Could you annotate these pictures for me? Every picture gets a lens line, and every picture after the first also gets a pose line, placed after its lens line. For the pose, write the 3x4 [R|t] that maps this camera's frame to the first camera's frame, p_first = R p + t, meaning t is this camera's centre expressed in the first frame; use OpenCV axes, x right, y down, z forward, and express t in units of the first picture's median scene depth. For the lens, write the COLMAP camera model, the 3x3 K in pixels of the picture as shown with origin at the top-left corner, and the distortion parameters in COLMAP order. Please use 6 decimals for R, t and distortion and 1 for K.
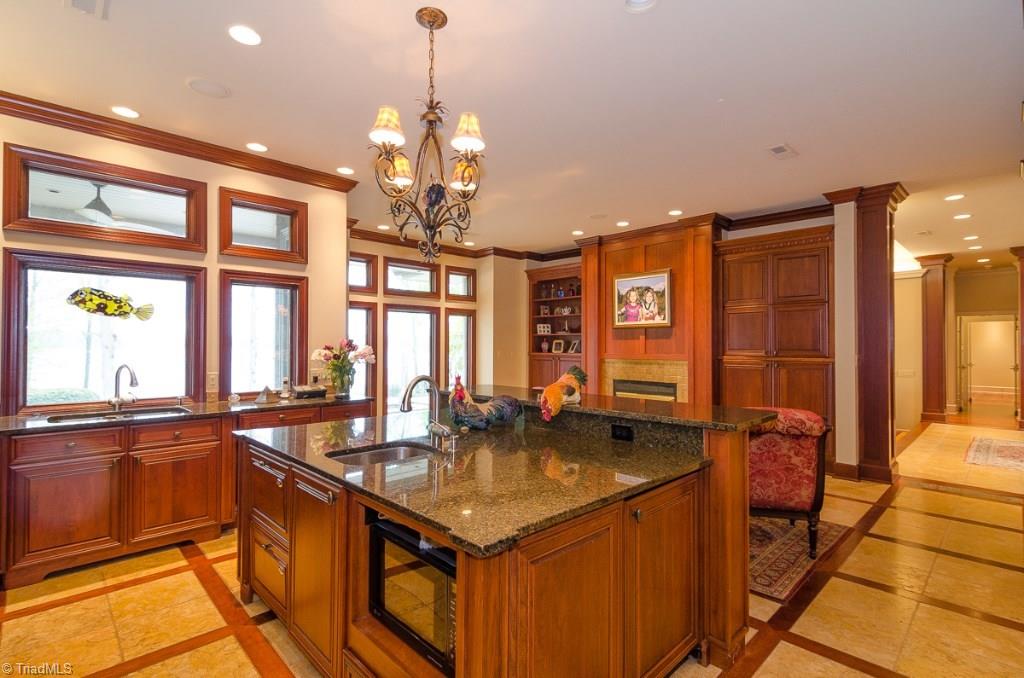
lens RADIAL K [[496.4, 0, 506.2], [0, 496.4, 339.2], [0, 0, 1]] dist [0.027027, 0.000867]
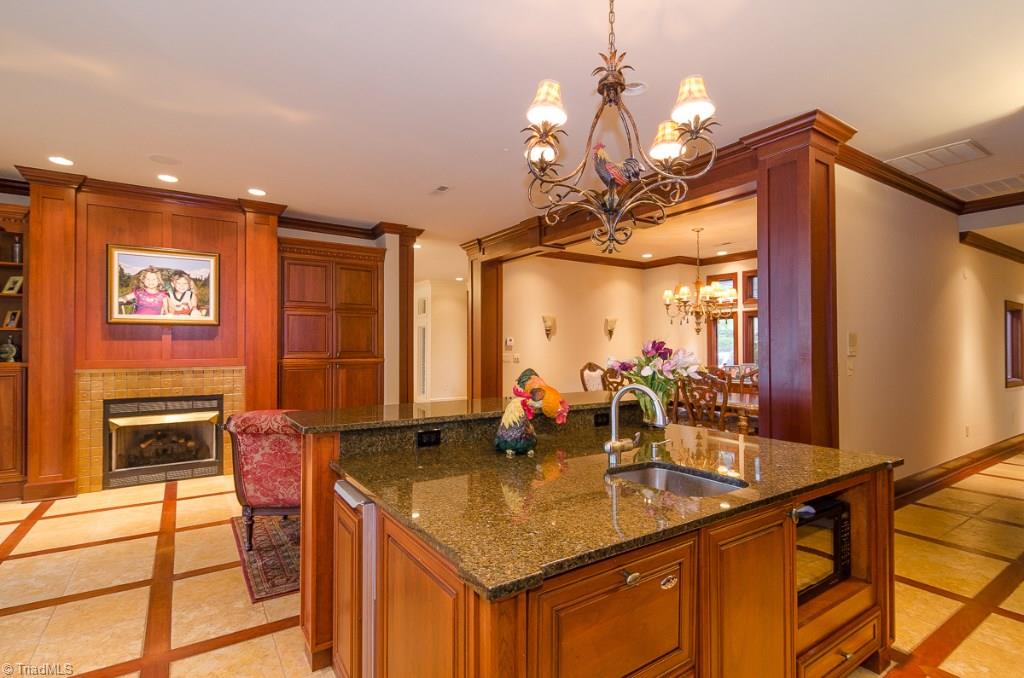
lens RADIAL K [[496.4, 0, 504.7], [0, 496.4, 342.9], [0, 0, 1]] dist [0.027027, 0.000867]
pose [[0.179641, 0.007676, 0.983702, -0.378794], [-0.011297, 0.999920, -0.005740, 0.003235], [-0.983667, -0.010082, 0.179713, 0.383162]]
